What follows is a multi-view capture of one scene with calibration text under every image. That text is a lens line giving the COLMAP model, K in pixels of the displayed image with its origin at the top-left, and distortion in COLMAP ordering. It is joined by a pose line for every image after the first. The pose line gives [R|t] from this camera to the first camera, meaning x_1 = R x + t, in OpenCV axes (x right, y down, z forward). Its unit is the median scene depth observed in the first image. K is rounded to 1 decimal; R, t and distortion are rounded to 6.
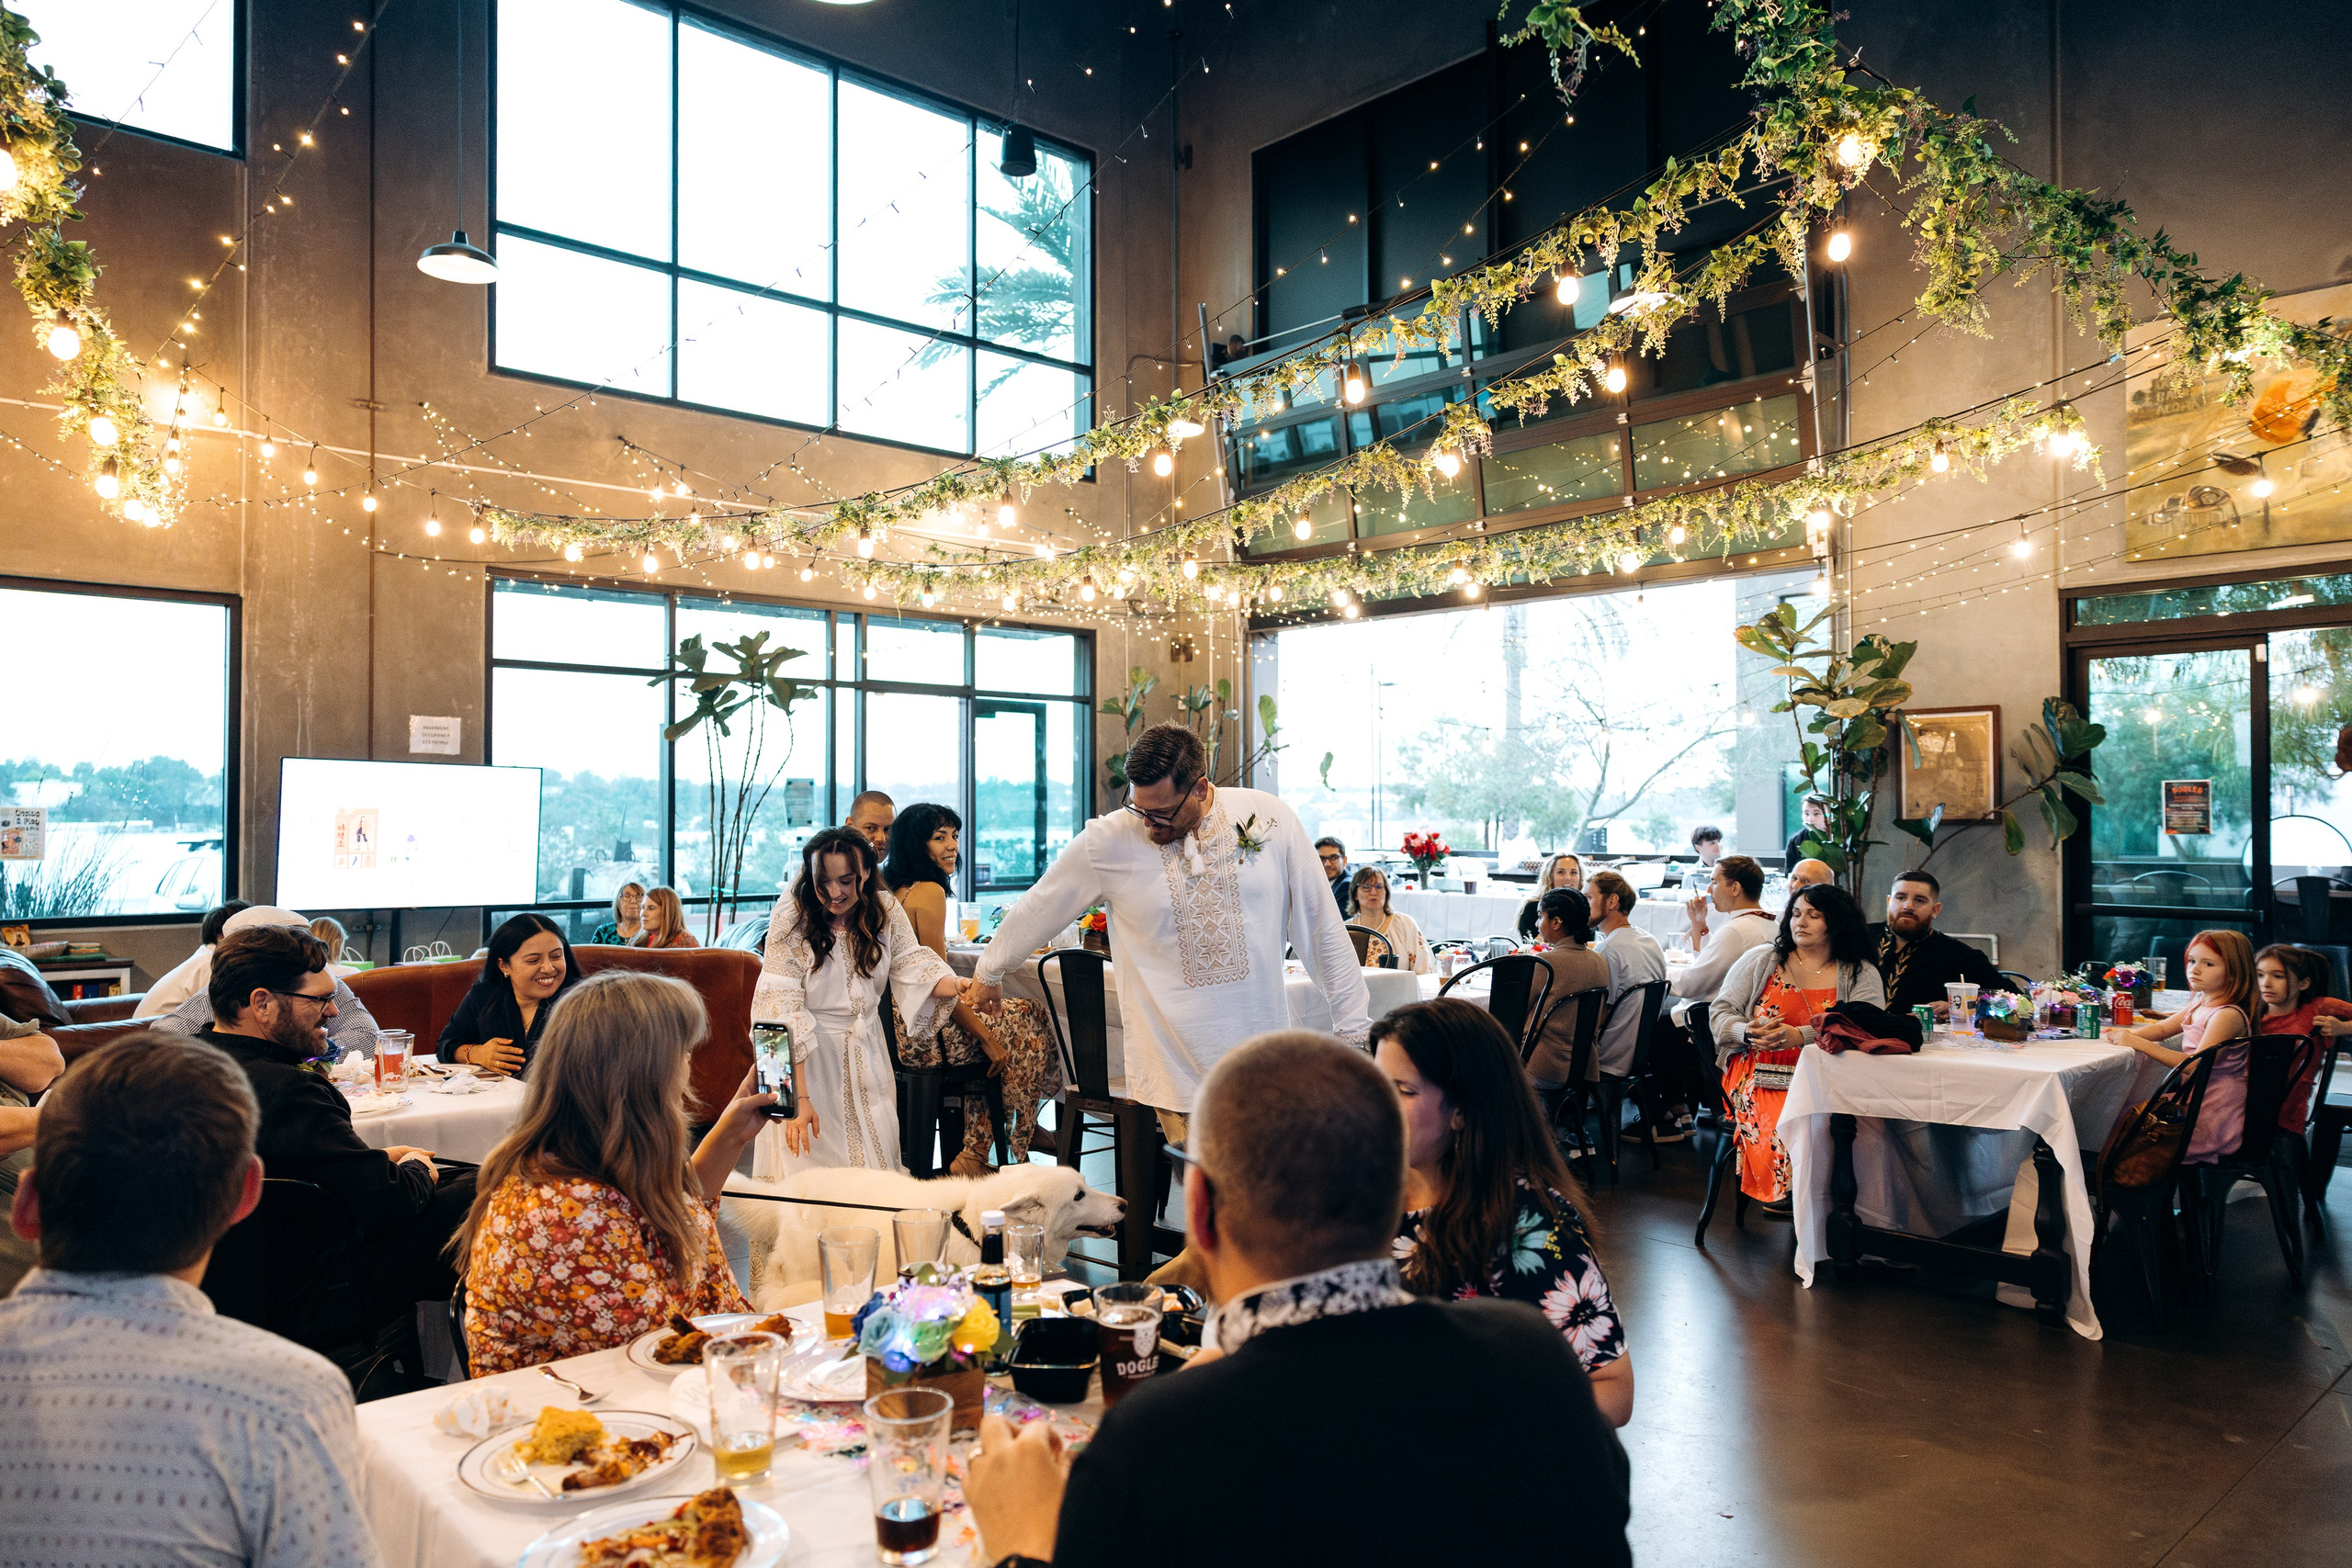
lens RADIAL K [[1560.0, 0, 1181.9], [0, 1560.0, 793.2], [0, 0, 1]] dist [0.001421, 0.003627]
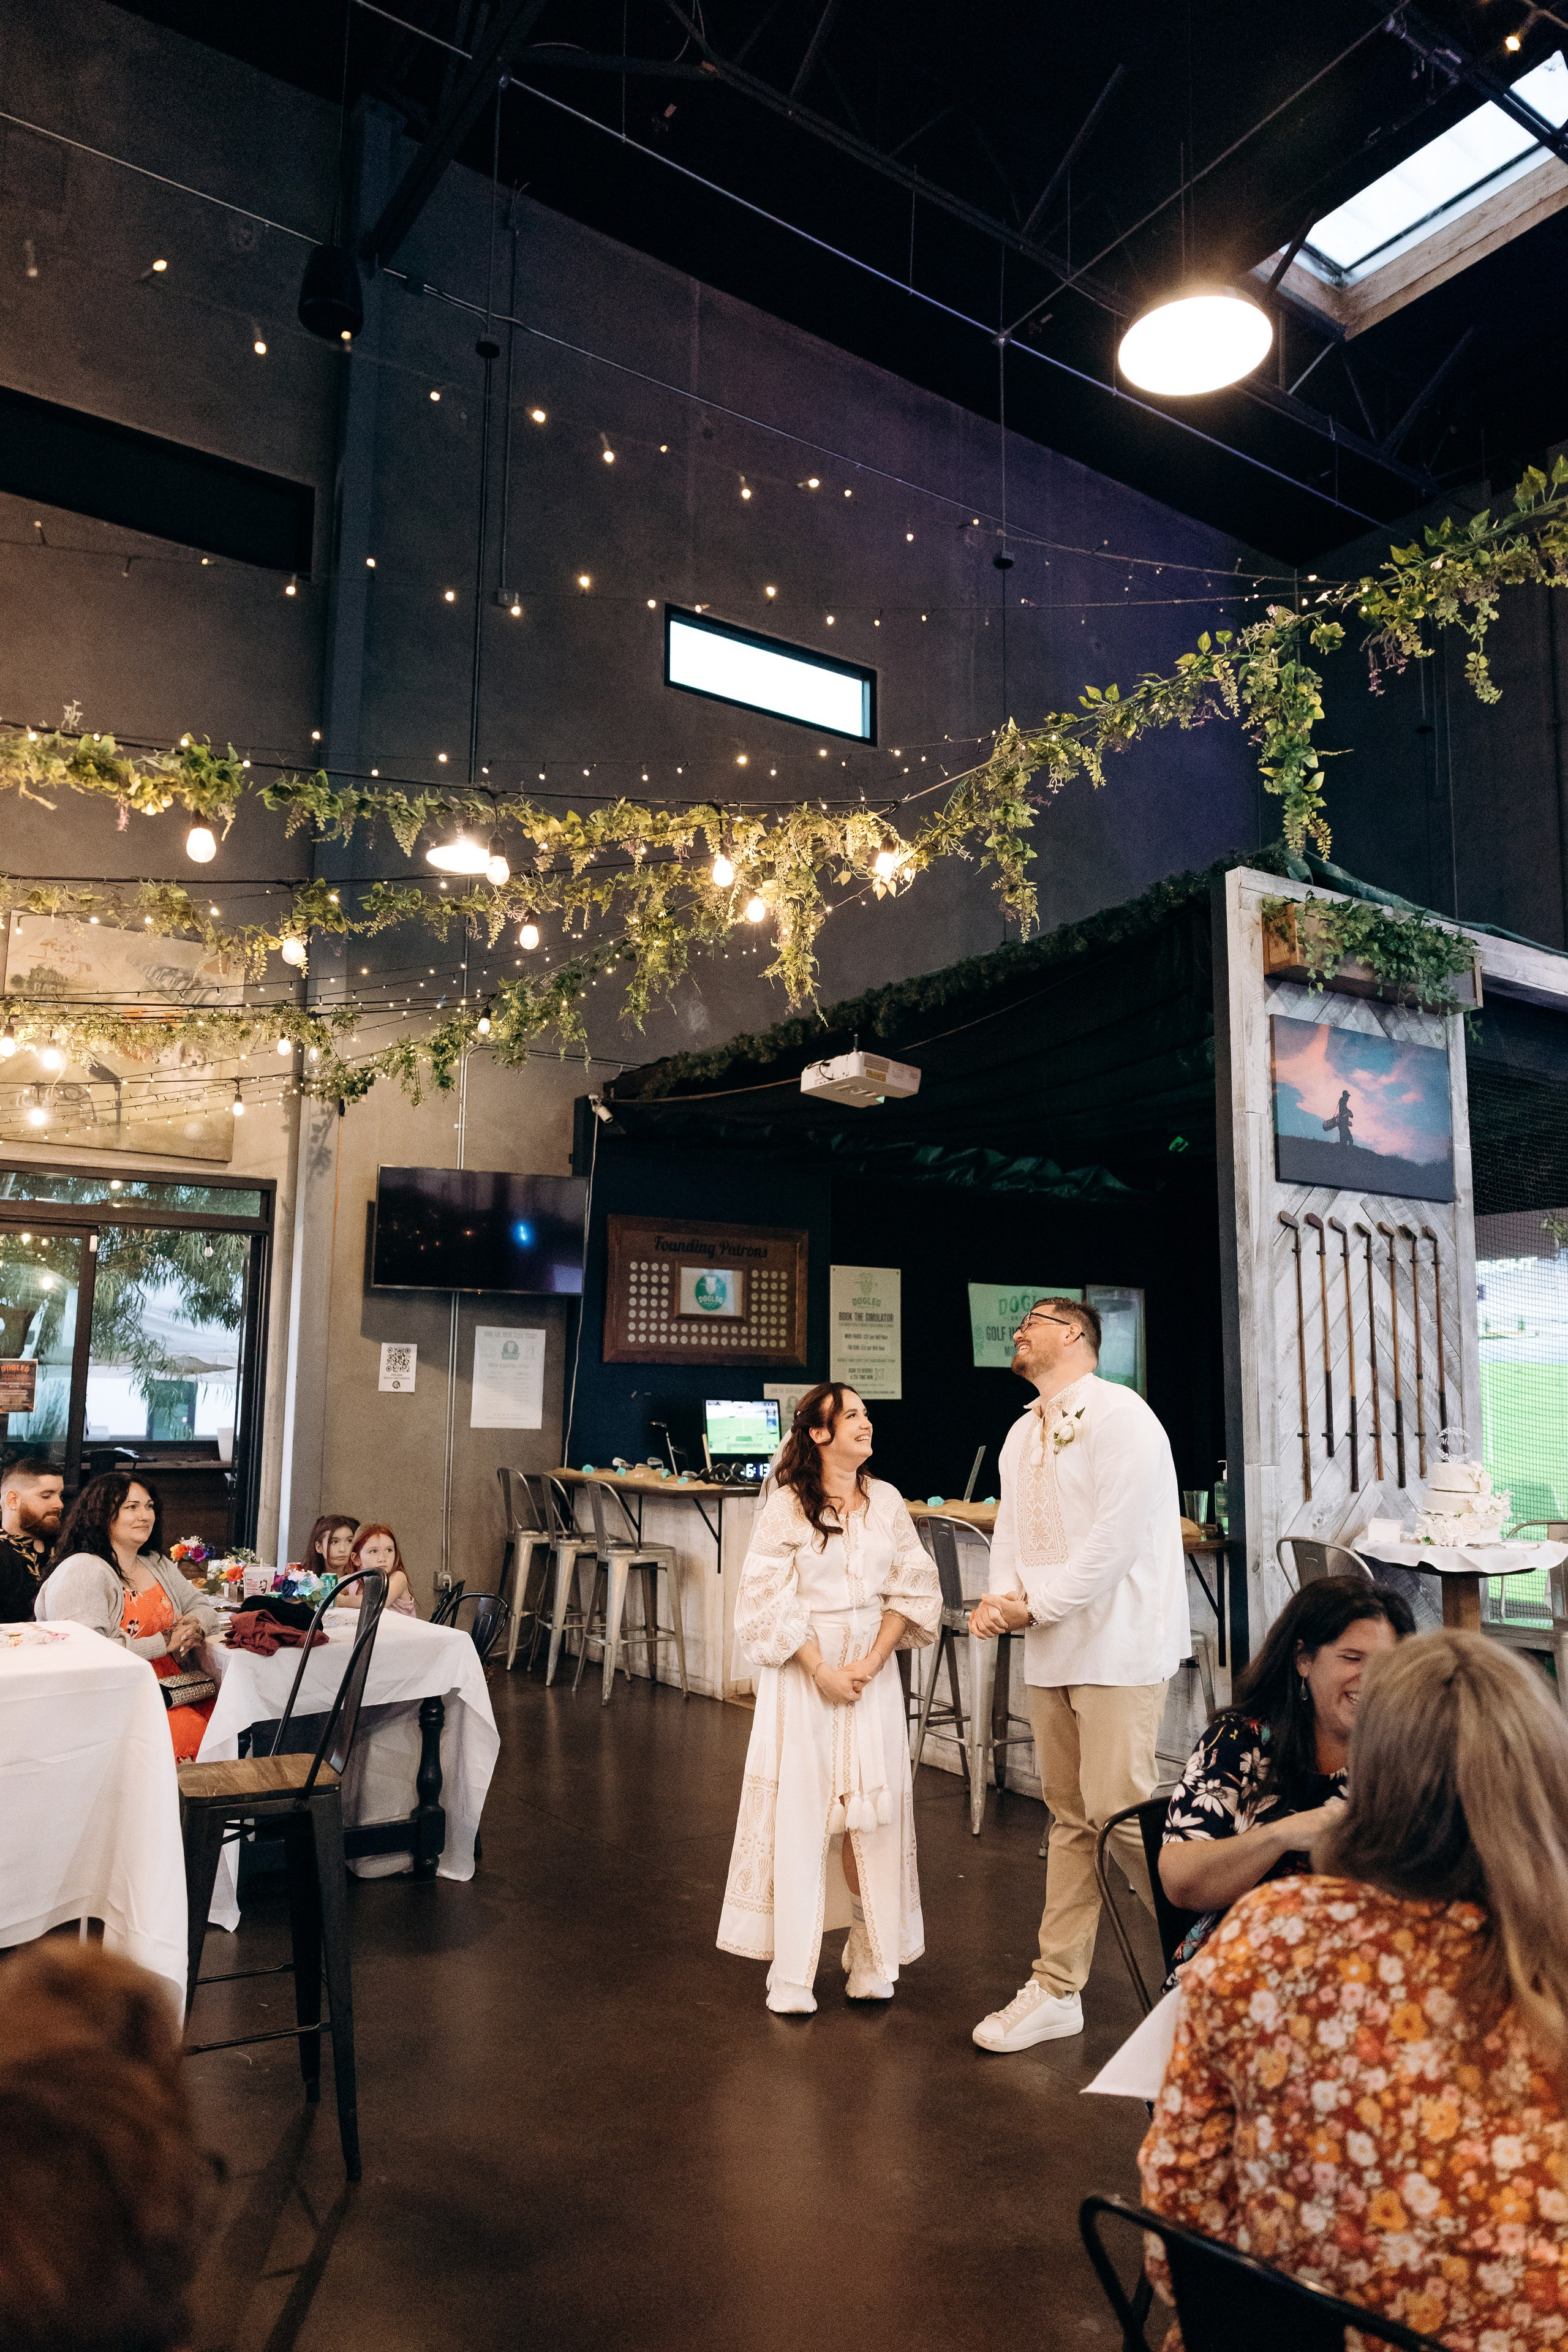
lens RADIAL K [[1560.2, 0, 781.2], [0, 1560.2, 1211.7], [0, 0, 1]] dist [0.001421, 0.003627]
pose [[0.175014, 0.122657, 0.976896, -0.289420], [-0.026216, 0.992438, -0.119912, 0.006224], [-0.984217, -0.004624, 0.176906, 0.337641]]
